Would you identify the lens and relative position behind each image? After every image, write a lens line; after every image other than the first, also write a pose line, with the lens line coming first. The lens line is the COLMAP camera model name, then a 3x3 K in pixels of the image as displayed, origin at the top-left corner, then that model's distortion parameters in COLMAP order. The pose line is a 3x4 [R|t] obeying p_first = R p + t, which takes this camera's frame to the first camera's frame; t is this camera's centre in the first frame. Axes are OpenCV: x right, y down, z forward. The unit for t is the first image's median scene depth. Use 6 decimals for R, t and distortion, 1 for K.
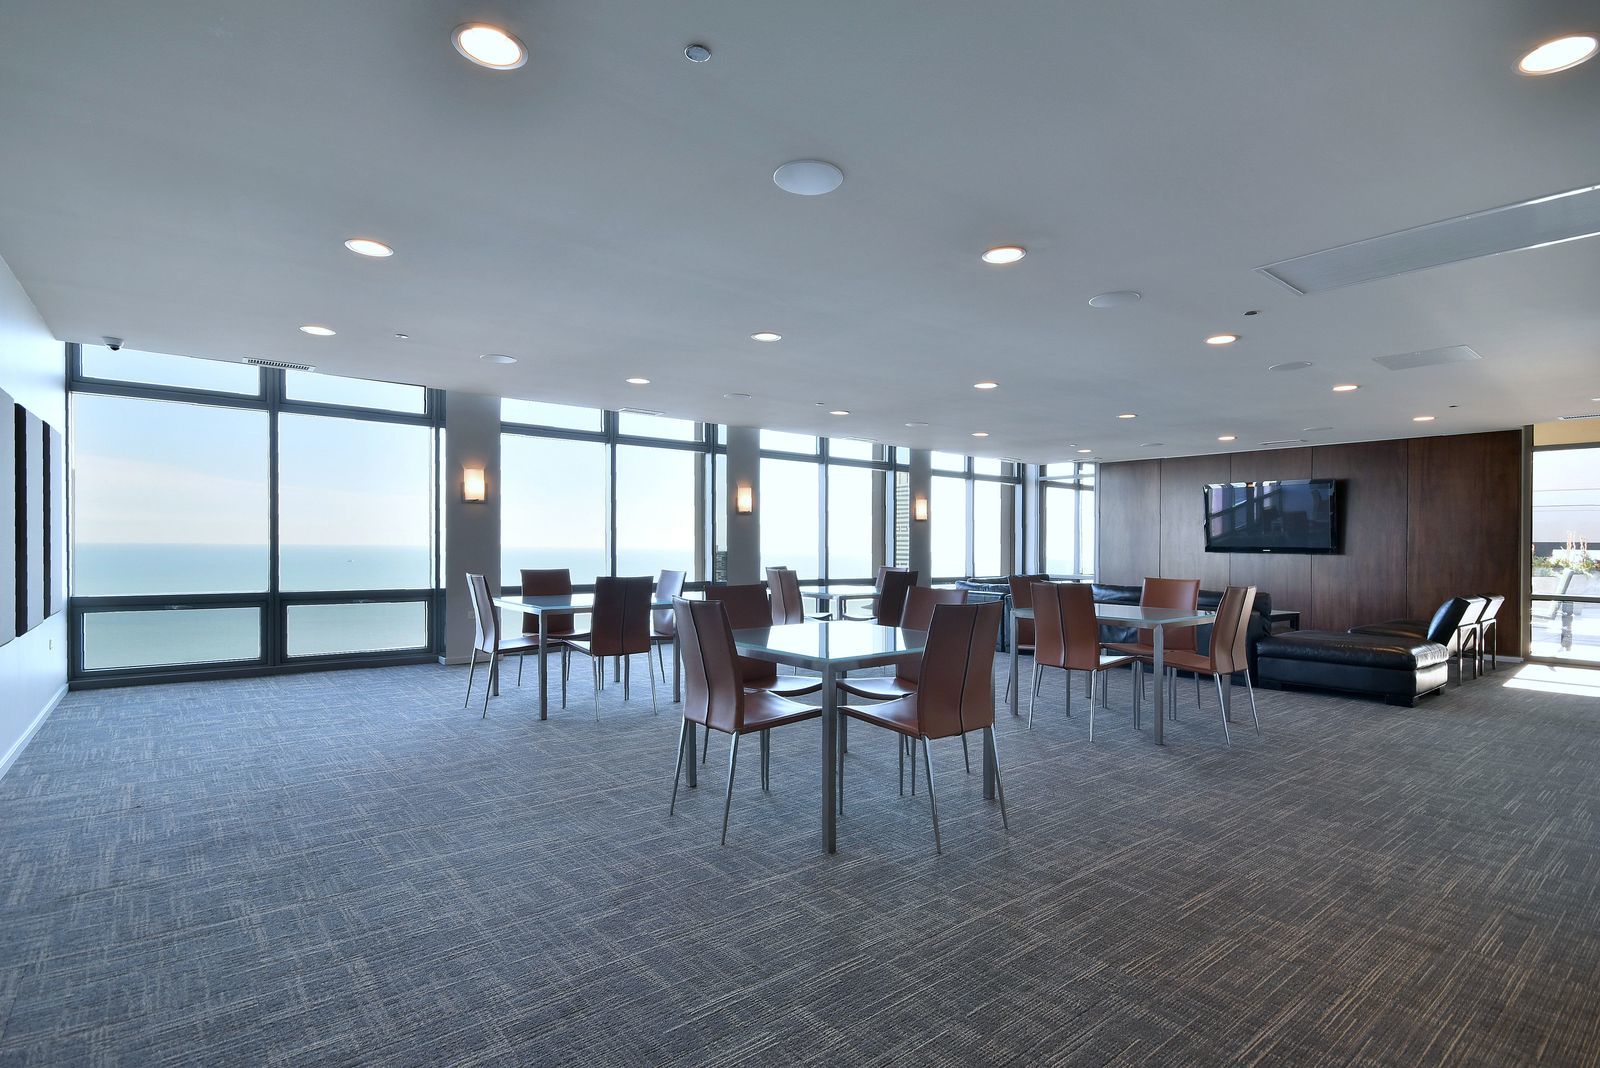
lens RADIAL K [[787.5, 0, 802.9], [0, 787.5, 535.2], [0, 0, 1]] dist [0.001262, 0.001428]
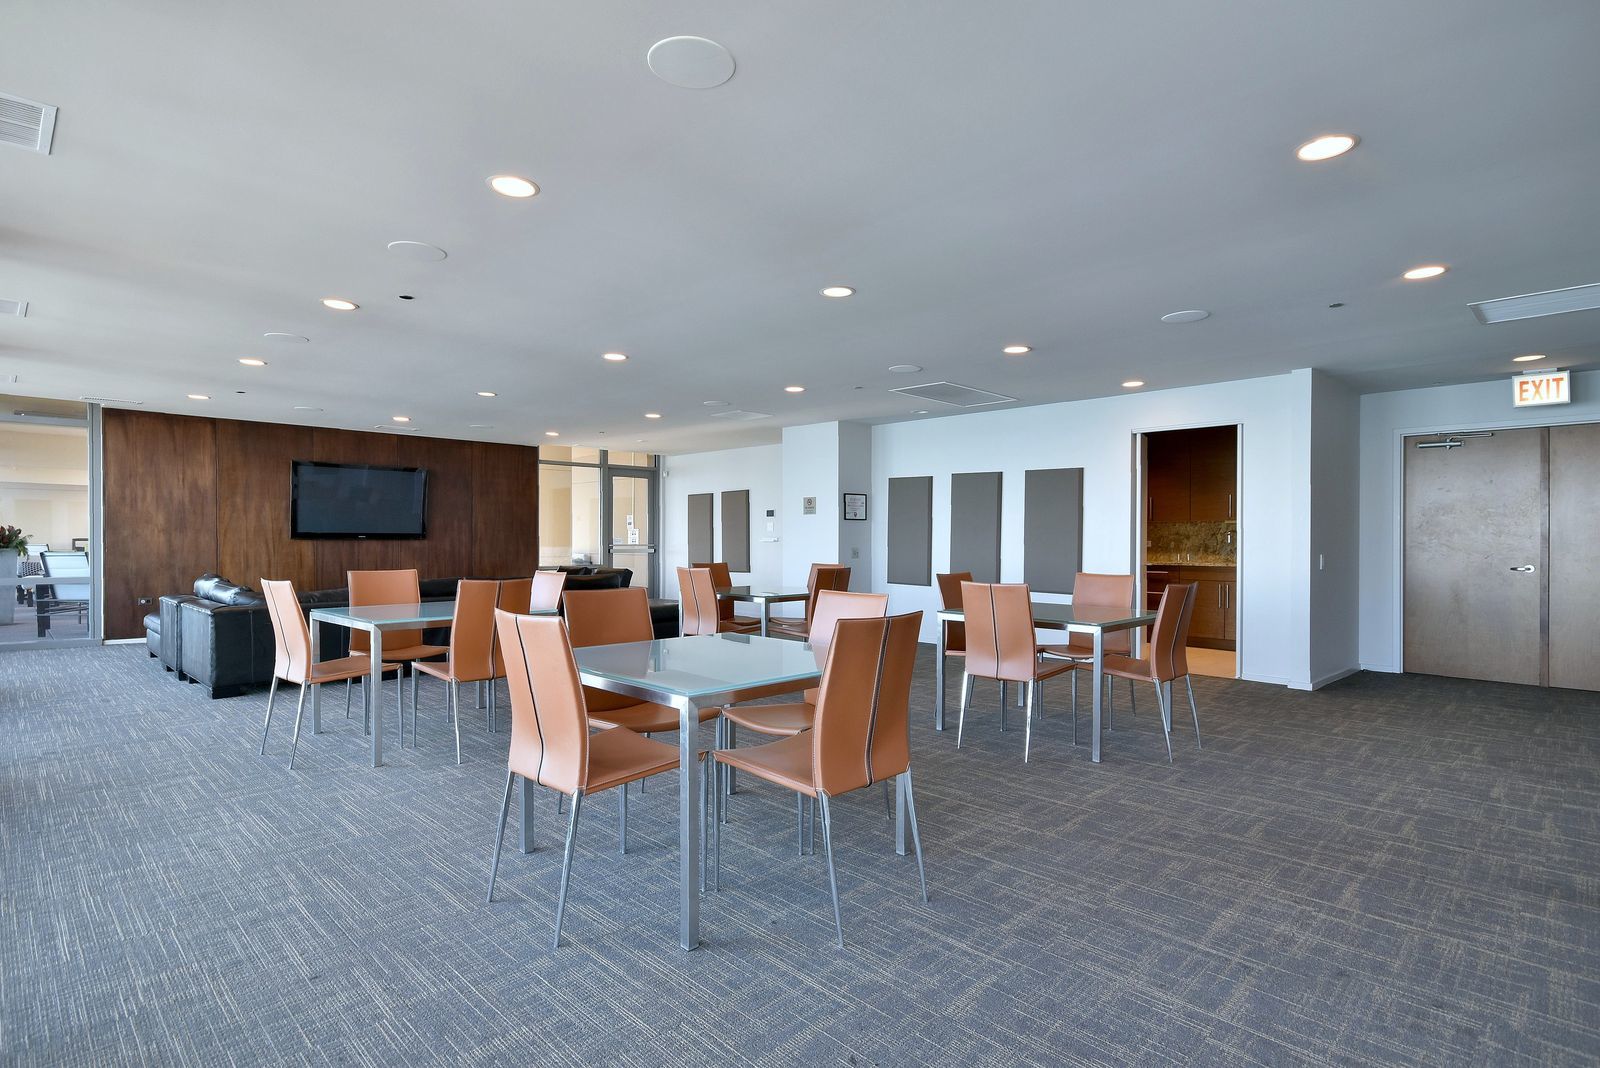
lens RADIAL K [[811.2, 0, 802.9], [0, 811.2, 529.9], [0, 0, 1]] dist [0.018250, 0.001117]
pose [[-0.116473, -0.005817, 0.993177, -0.104096], [-0.019548, 0.999803, 0.003564, -0.000851], [-0.993001, -0.019000, -0.116563, 0.130337]]
